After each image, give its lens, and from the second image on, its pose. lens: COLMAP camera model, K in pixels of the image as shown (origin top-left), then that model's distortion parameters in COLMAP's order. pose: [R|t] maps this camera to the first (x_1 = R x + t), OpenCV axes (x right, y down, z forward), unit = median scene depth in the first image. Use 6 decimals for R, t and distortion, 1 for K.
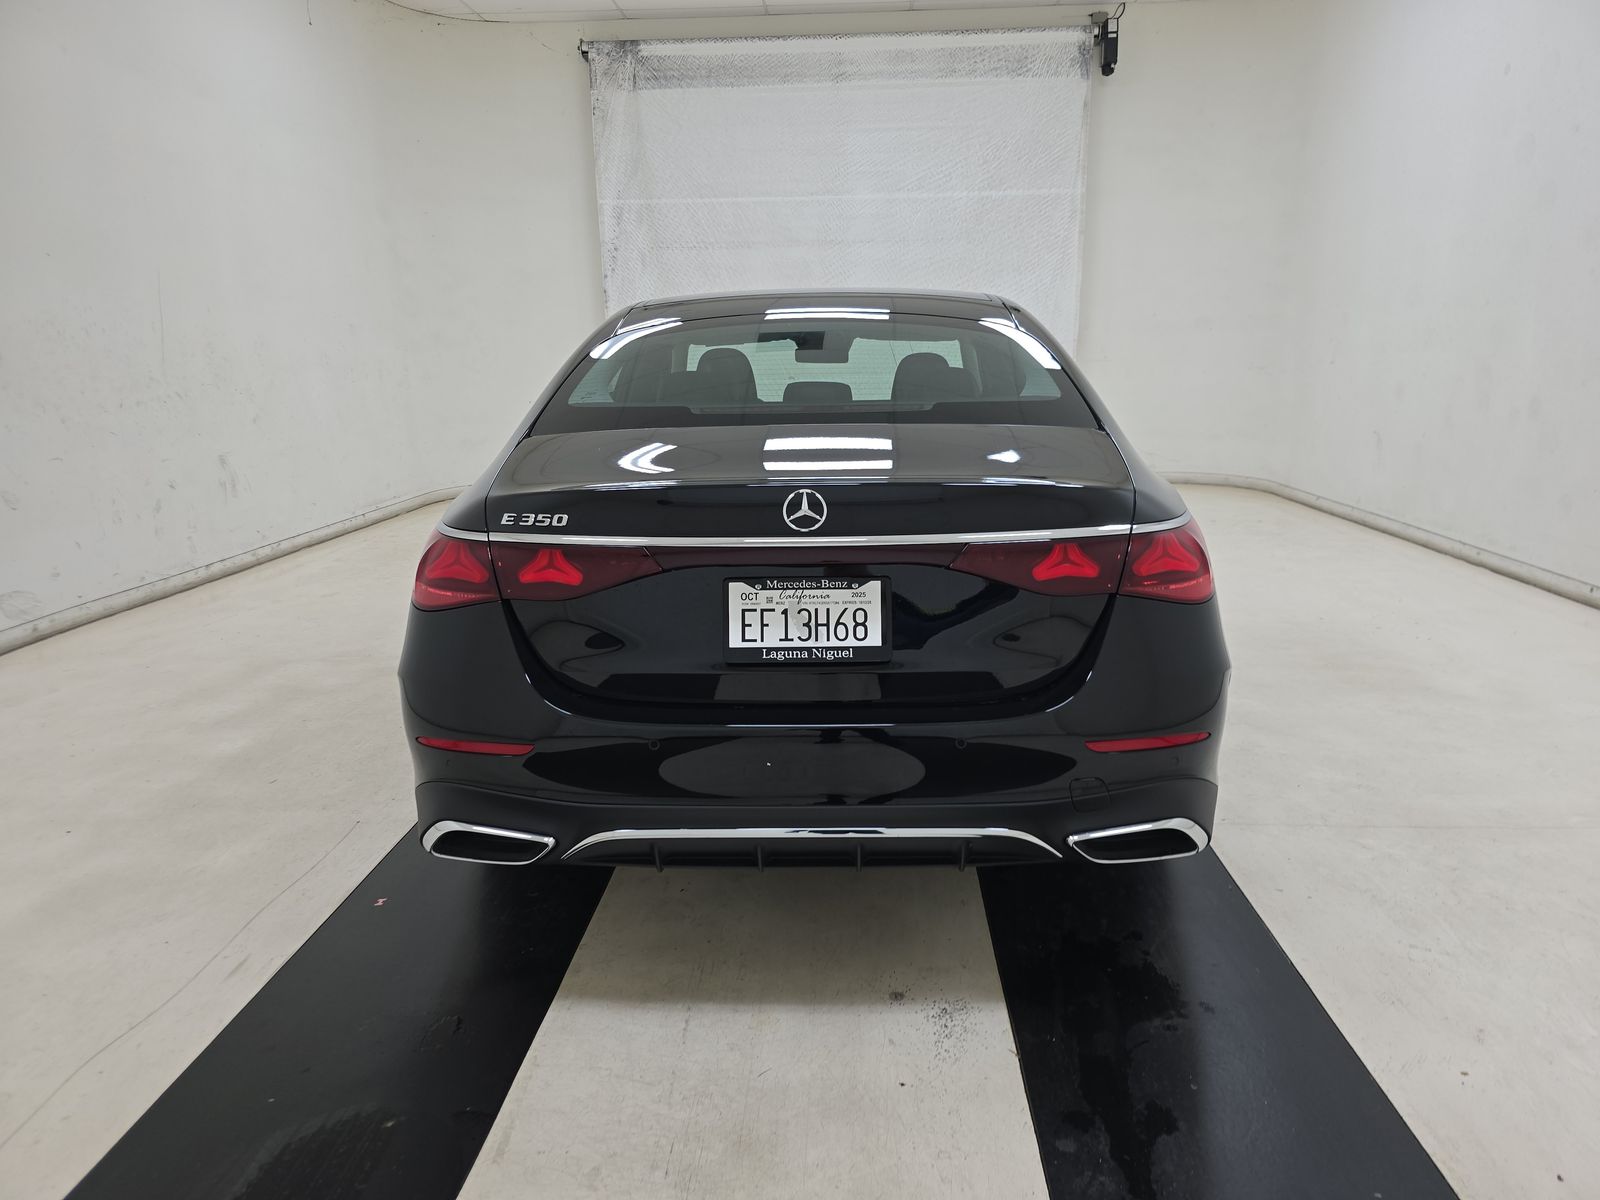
lens RADIAL K [[1107.4, 0, 816.5], [0, 1107.4, 597.9], [0, 0, 1]] dist [0.037688, -0.041254]
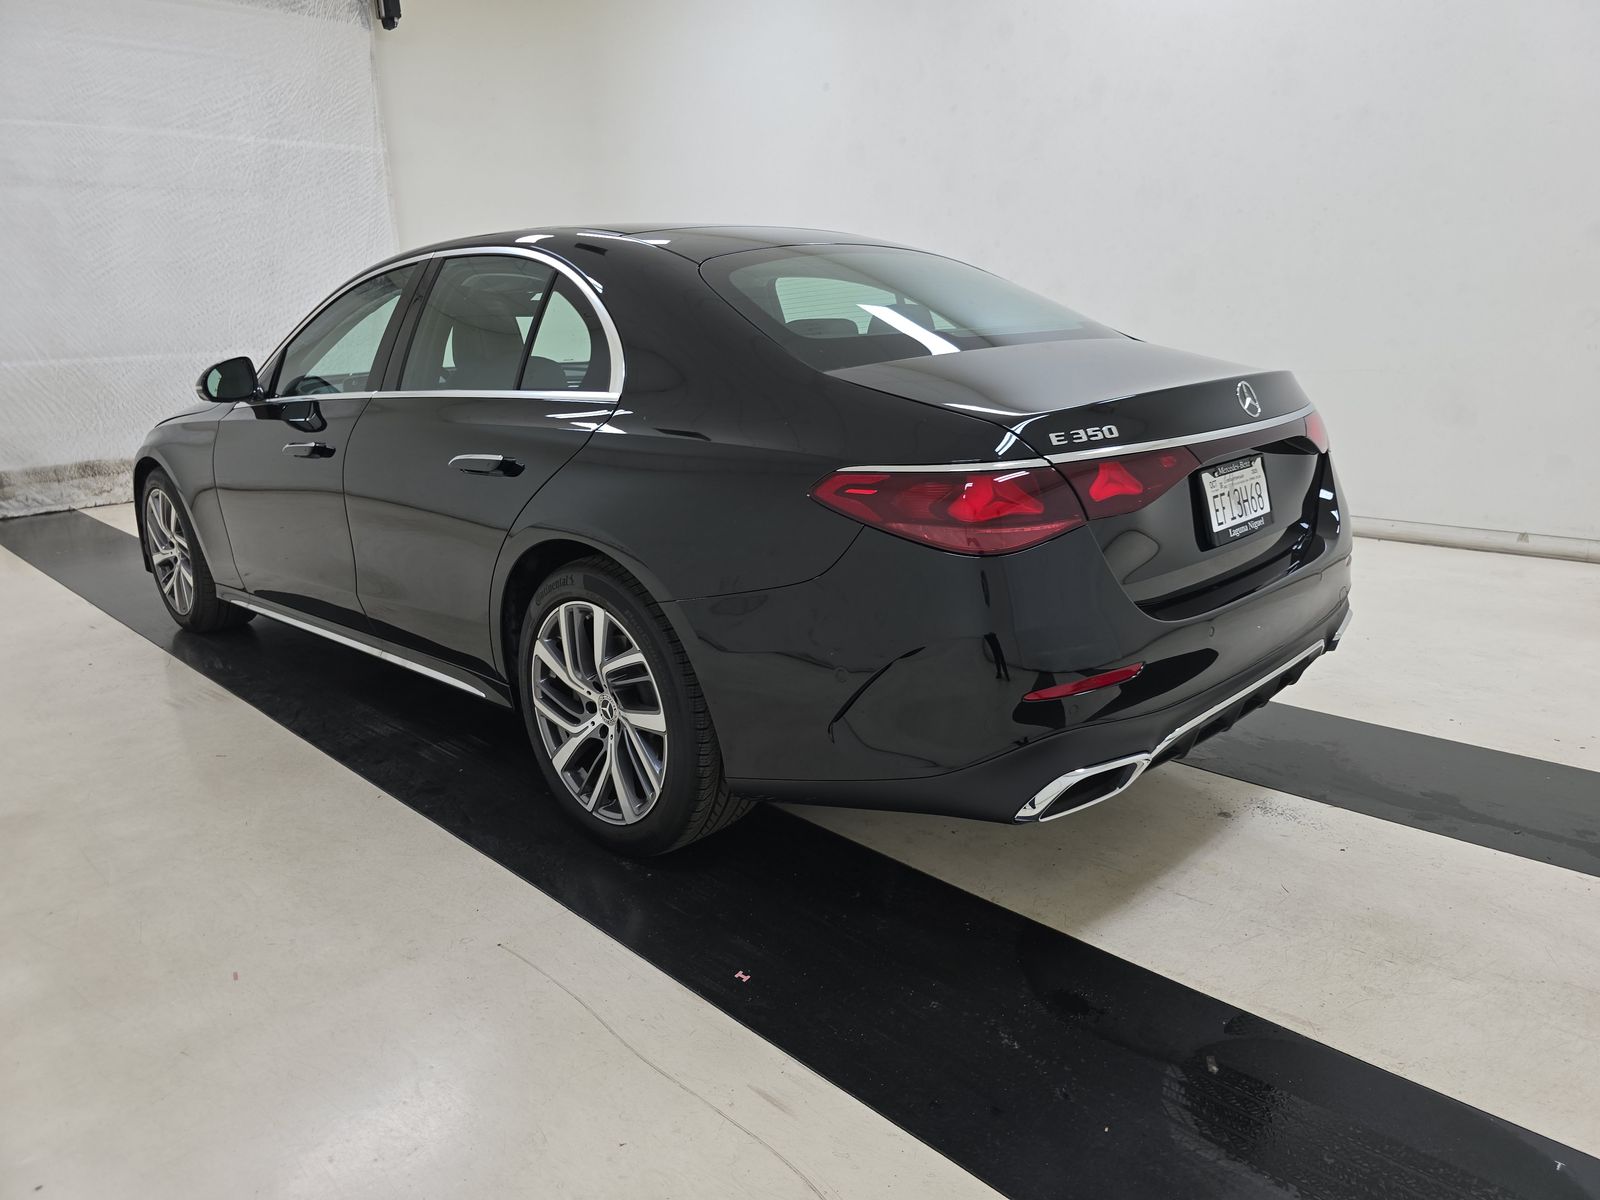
lens RADIAL K [[1107.4, 0, 816.5], [0, 1107.4, 597.9], [0, 0, 1]] dist [0.037688, -0.041254]
pose [[0.659794, -0.189640, 0.727123, -0.278398], [0.184031, 0.978944, 0.088326, -0.014906], [-0.728563, 0.075537, 0.680801, 0.130713]]
